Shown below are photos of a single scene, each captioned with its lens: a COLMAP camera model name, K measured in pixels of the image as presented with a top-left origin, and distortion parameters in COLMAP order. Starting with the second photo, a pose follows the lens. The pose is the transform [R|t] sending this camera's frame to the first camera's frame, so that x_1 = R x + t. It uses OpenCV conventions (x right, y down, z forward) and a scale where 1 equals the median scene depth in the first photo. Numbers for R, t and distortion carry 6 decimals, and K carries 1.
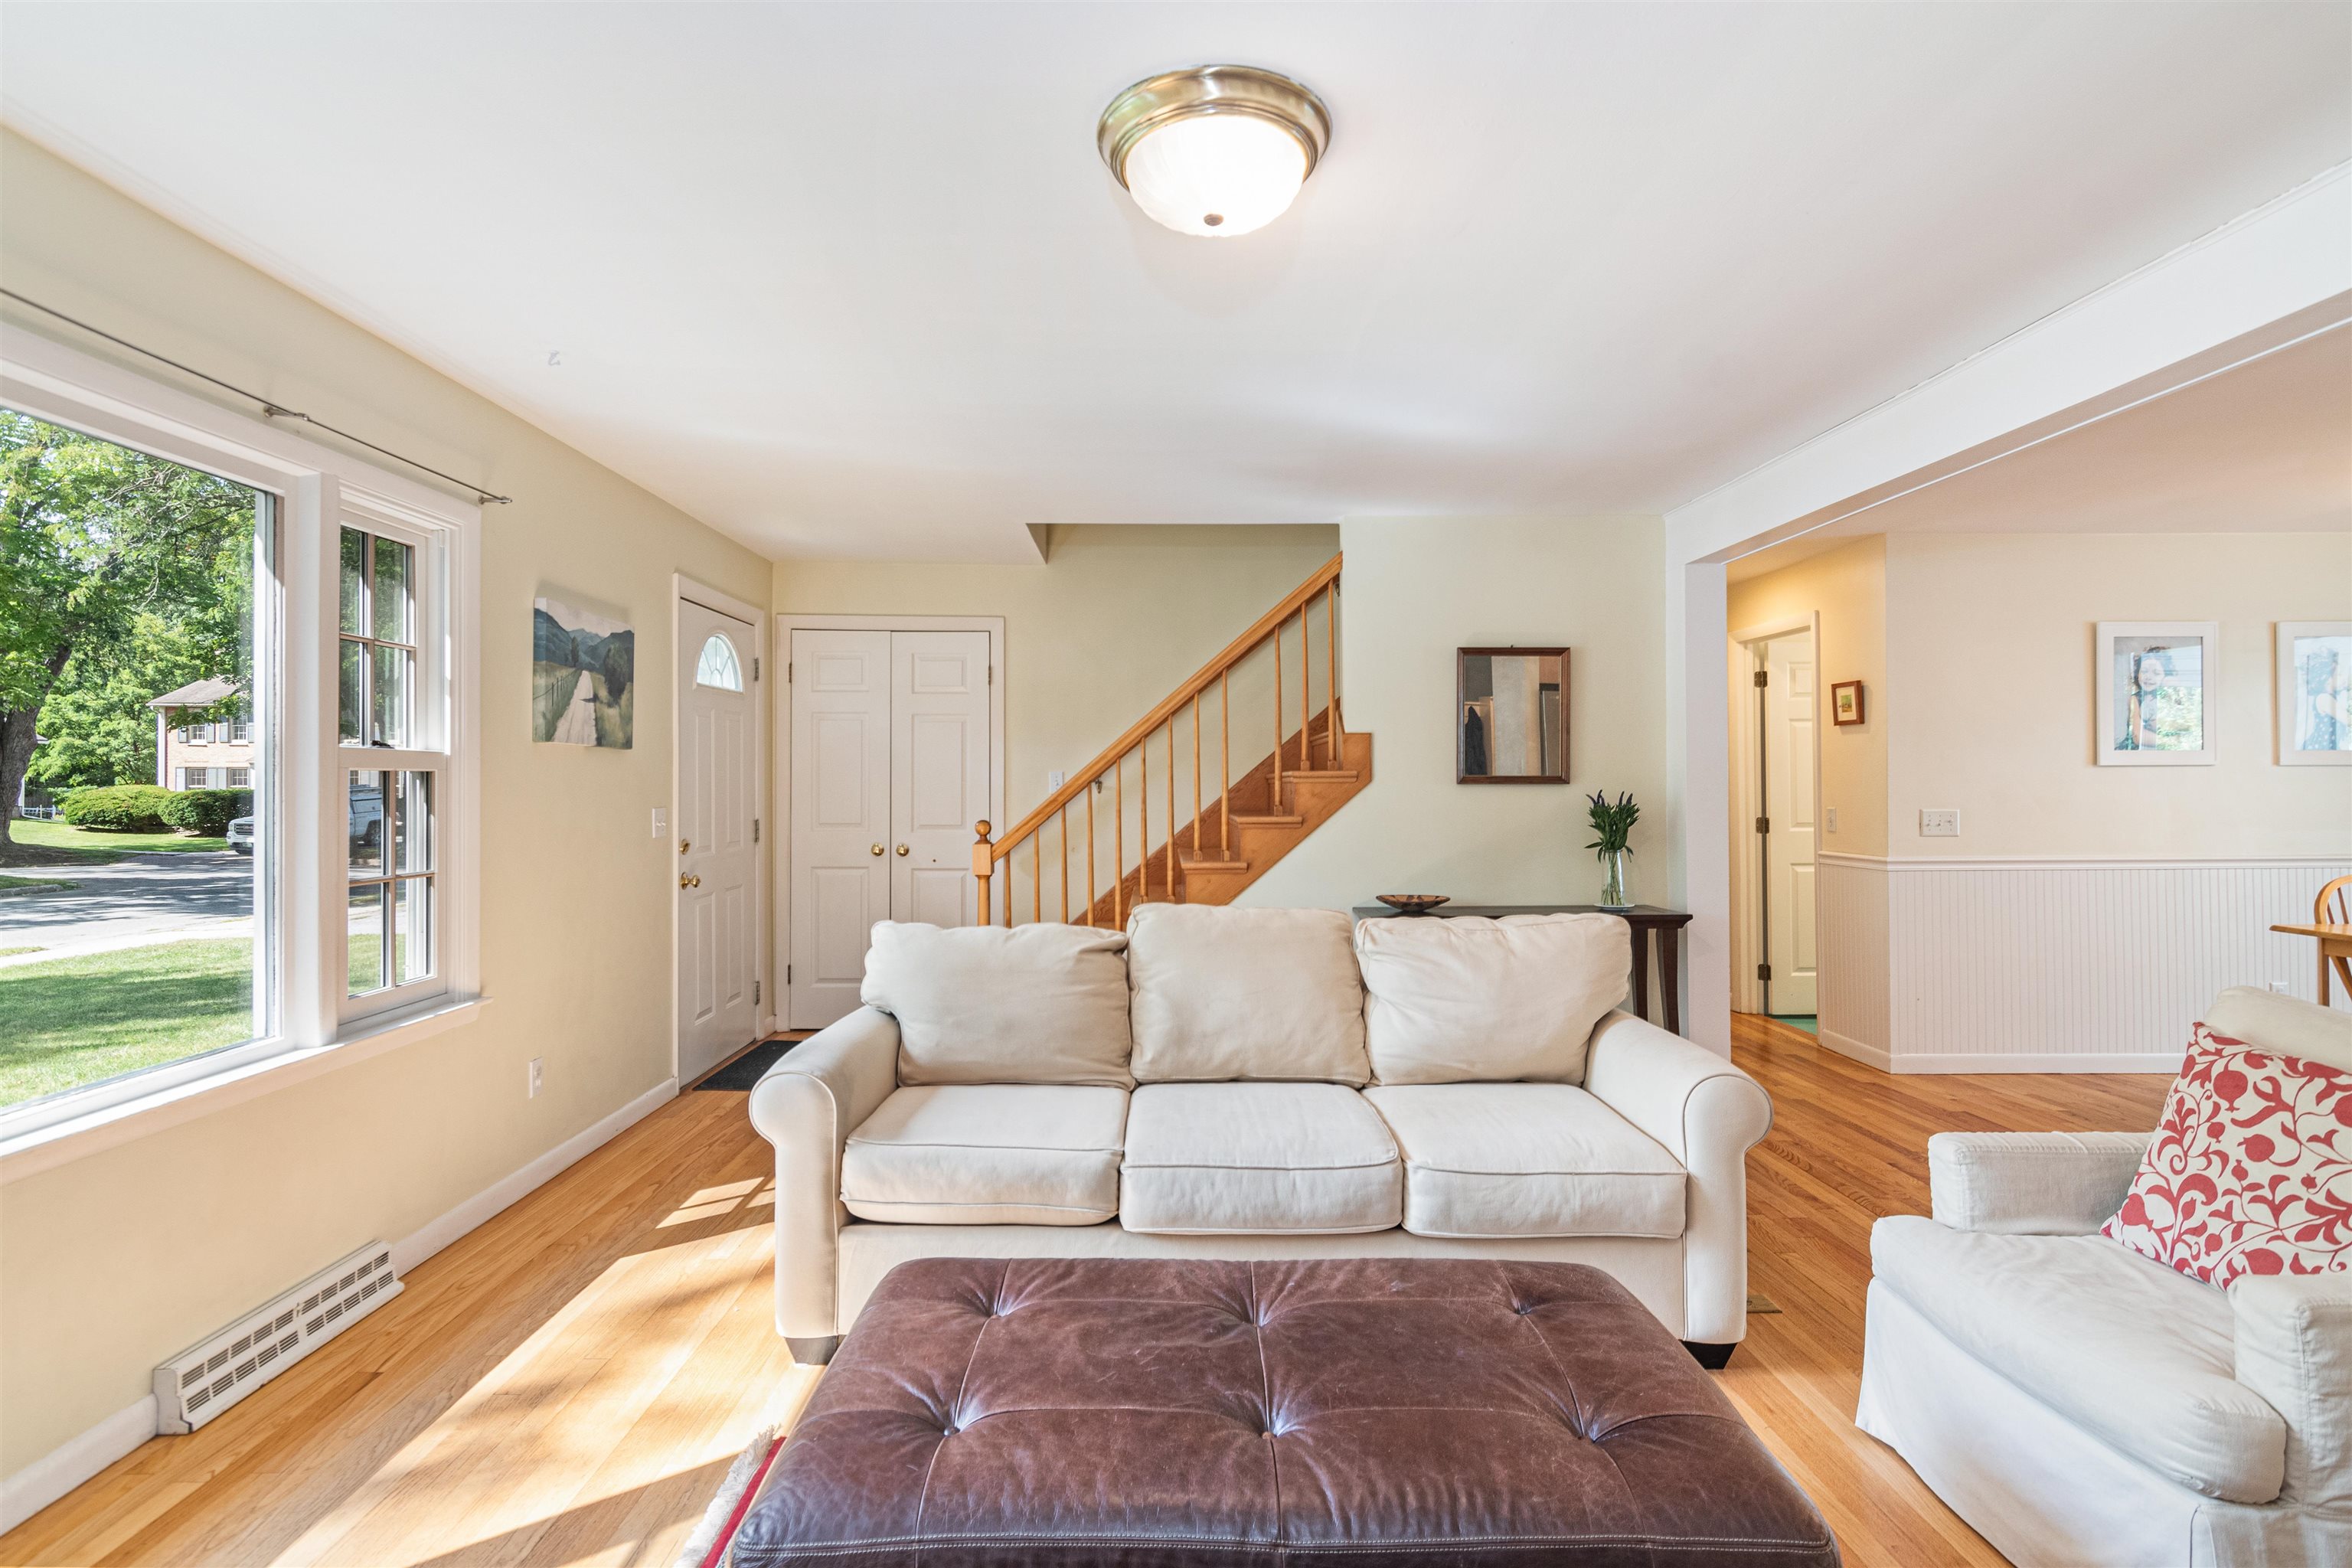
lens RADIAL K [[1147.9, 0, 1170.0], [0, 1147.9, 770.1], [0, 0, 1]] dist [-0.003302, 0.002357]
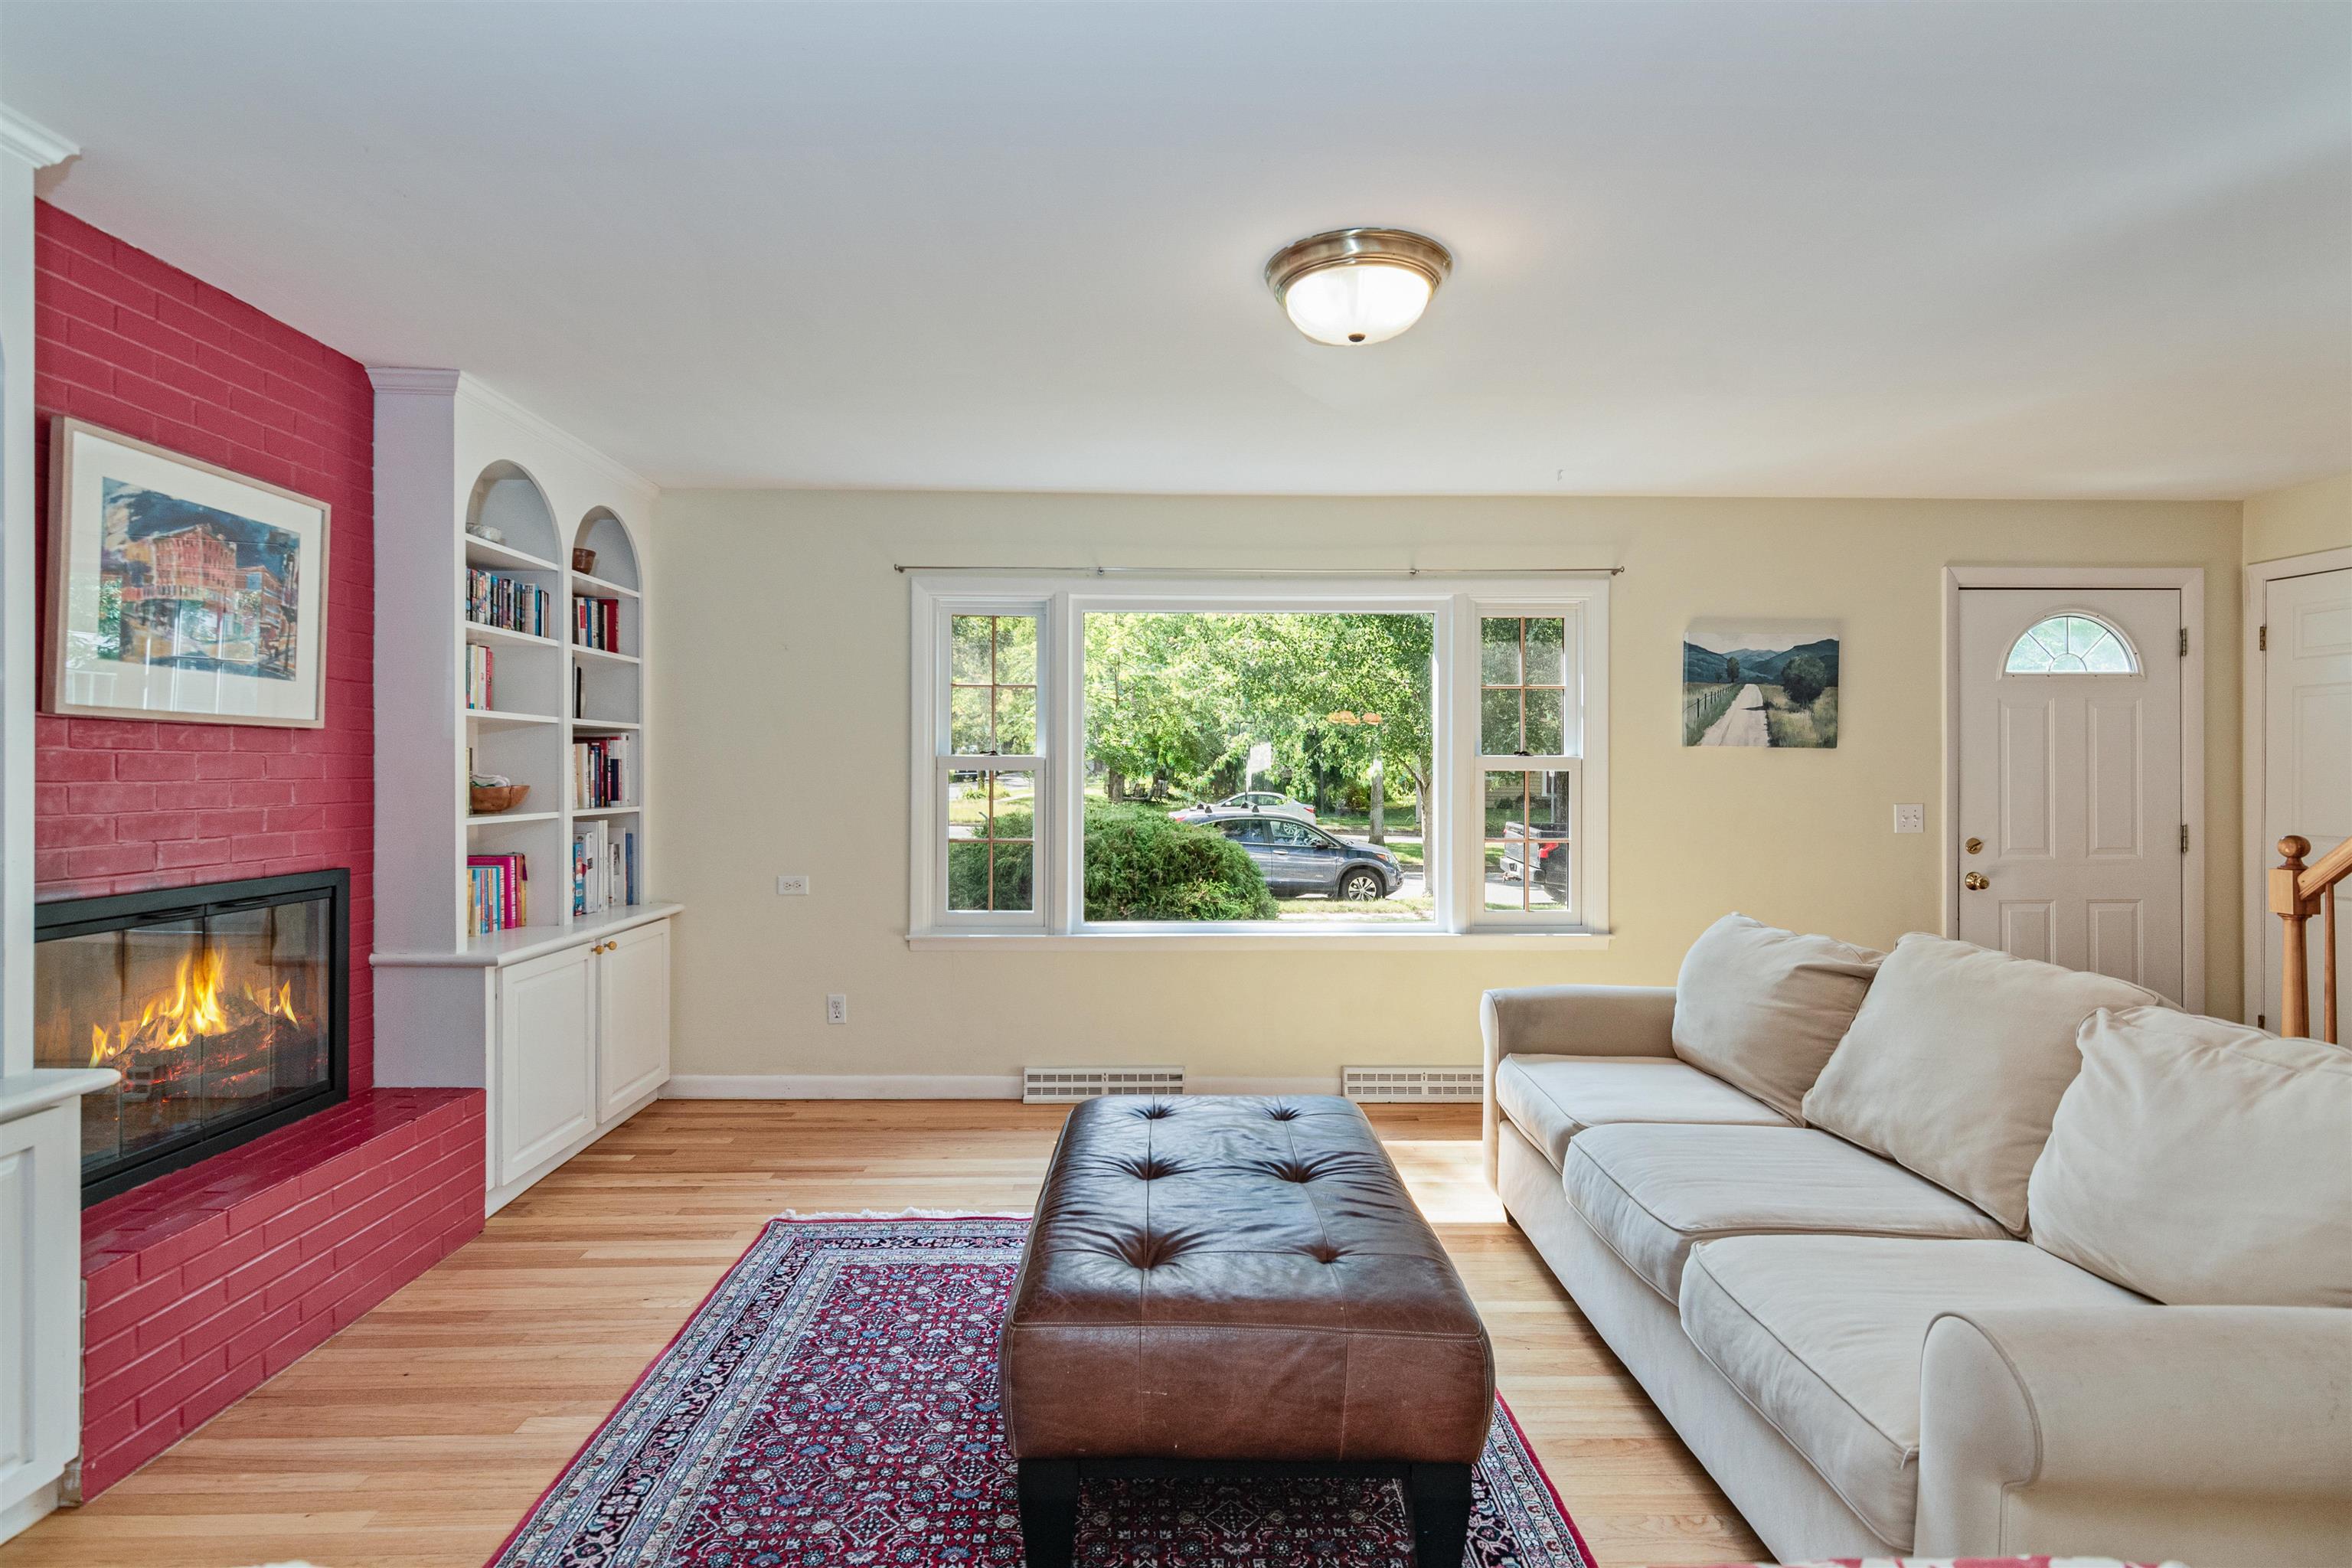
lens RADIAL K [[1147.9, 0, 1176.9], [0, 1147.9, 768.4], [0, 0, 1]] dist [-0.003302, 0.002357]
pose [[0.011321, -0.003738, -0.999929, 0.851503], [0.008645, 0.999956, -0.003640, -0.000981], [0.999899, -0.008603, 0.011353, 0.509794]]
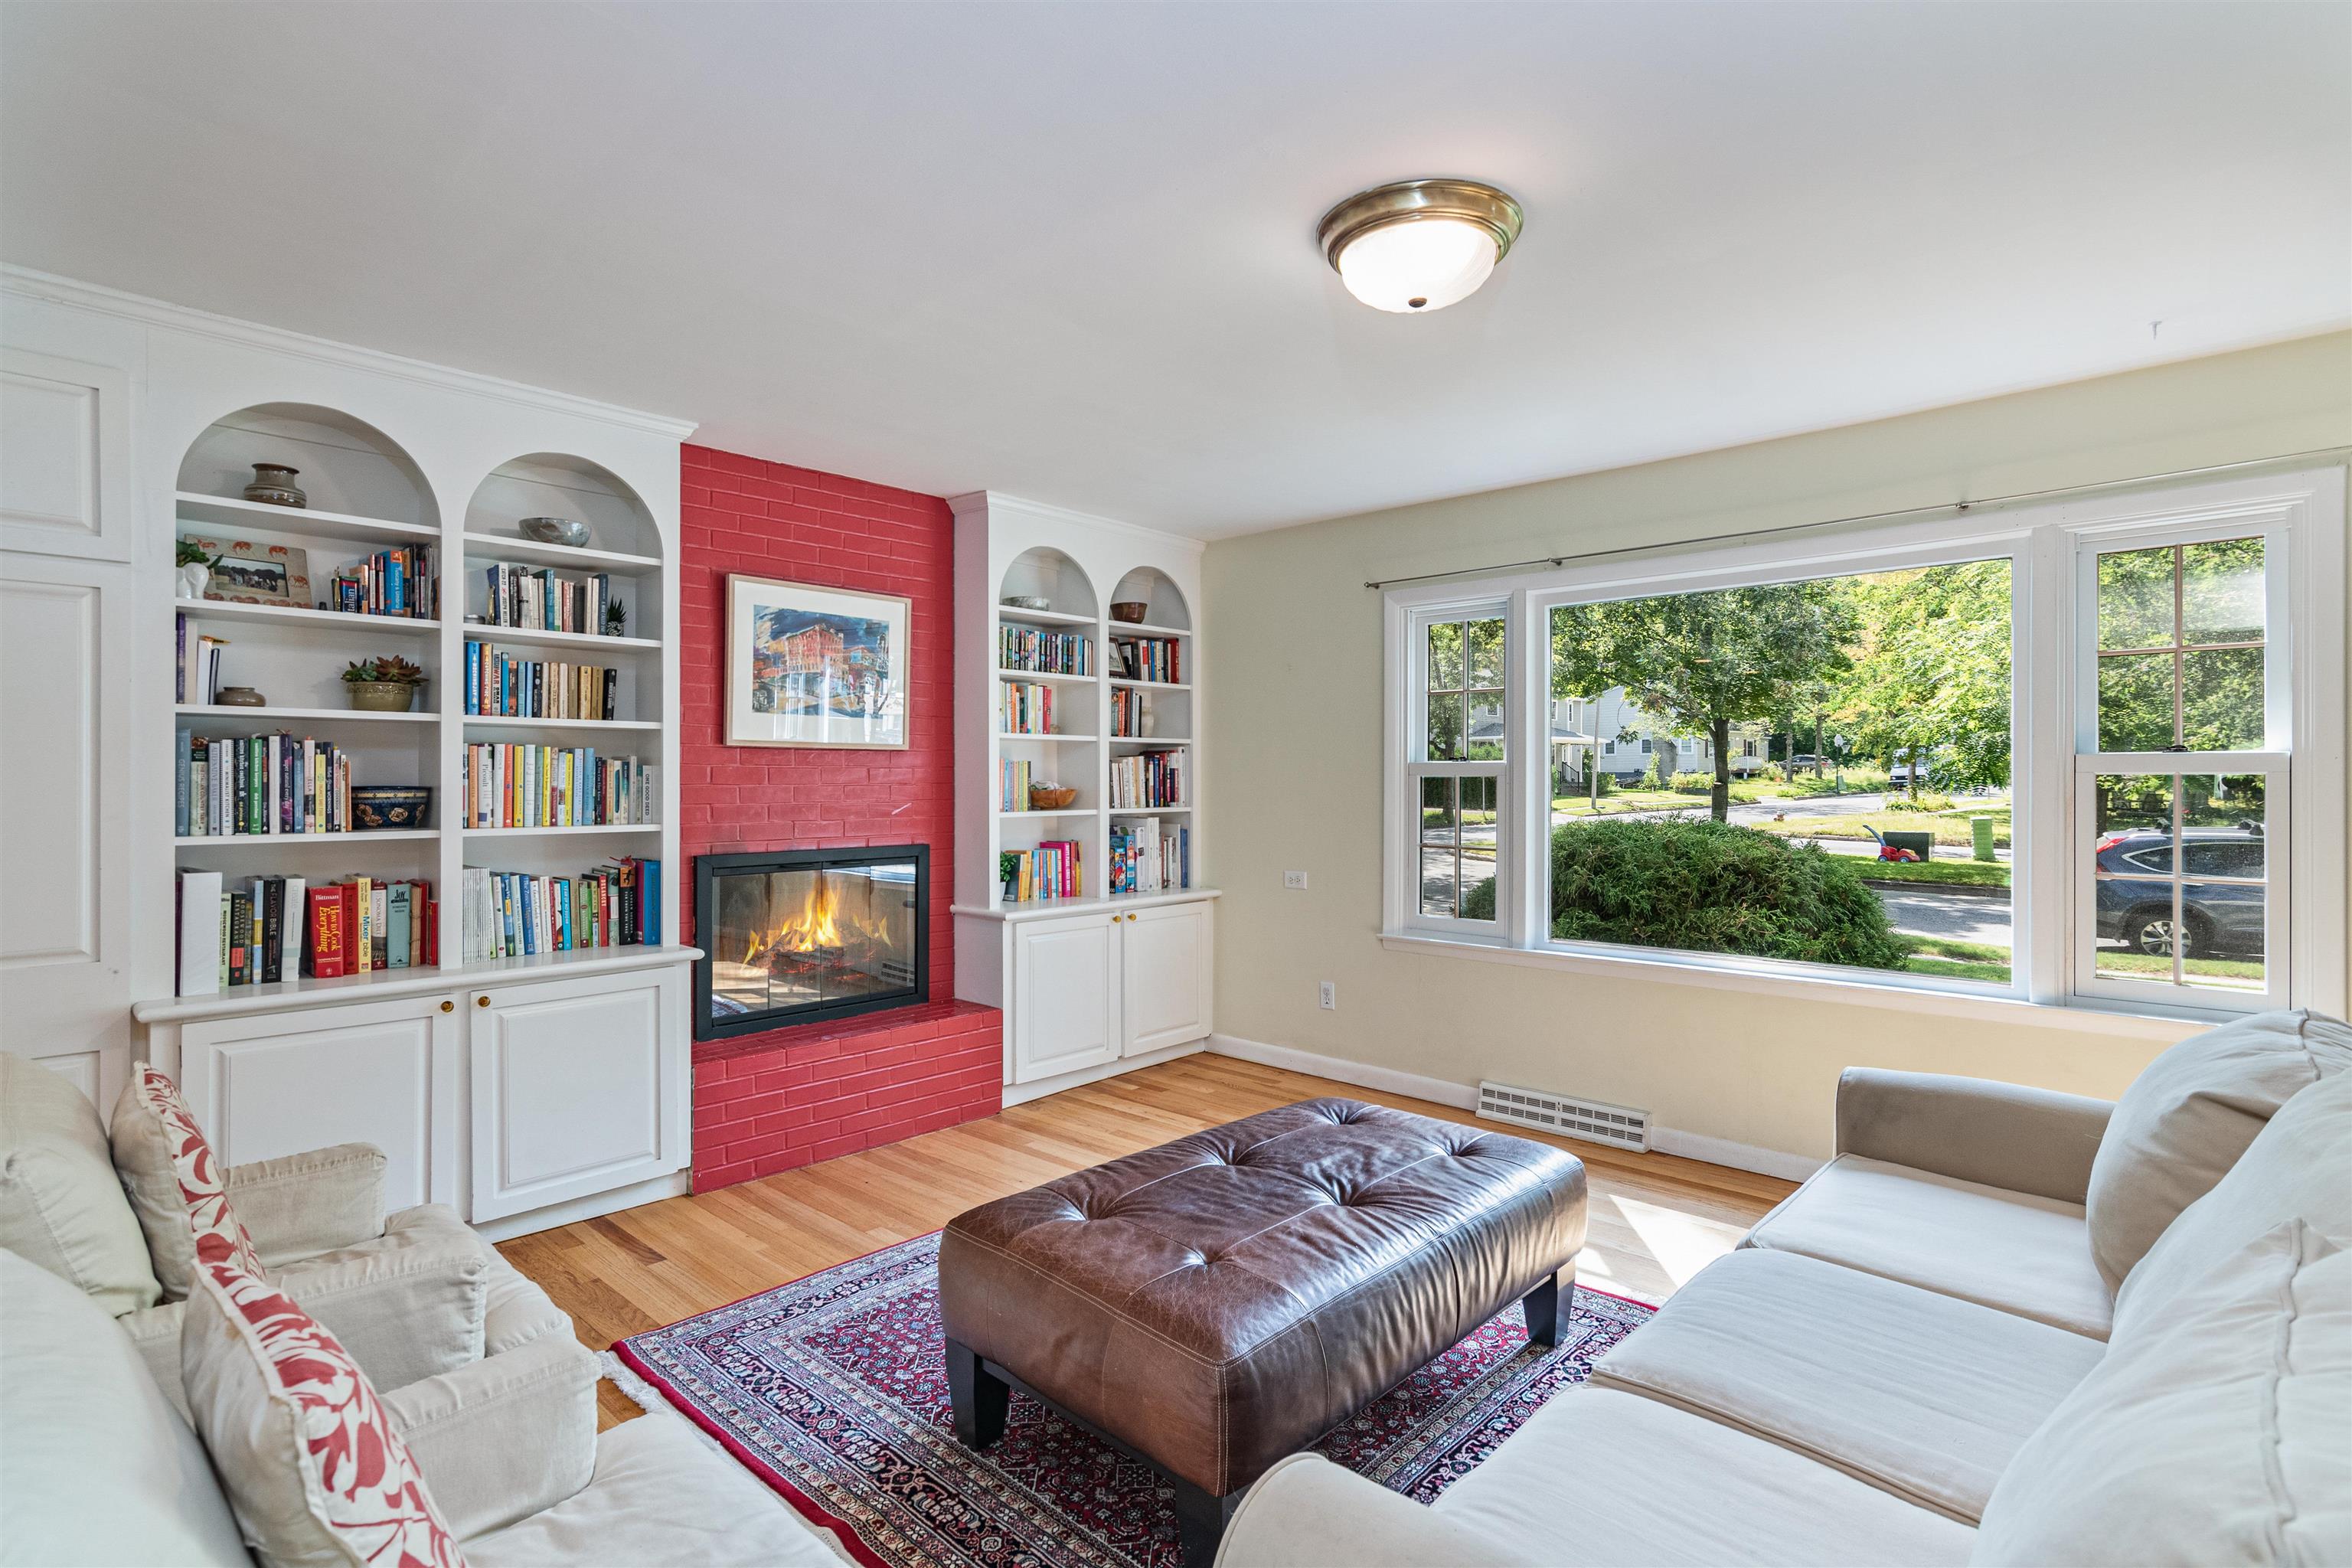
lens RADIAL K [[1147.9, 0, 1172.4], [0, 1147.9, 771.9], [0, 0, 1]] dist [-0.003302, 0.002357]
pose [[-0.691398, -0.005376, -0.722454, 0.684725], [0.007297, 0.999869, -0.014424, 0.006744], [0.722437, -0.015244, -0.691268, 1.053654]]
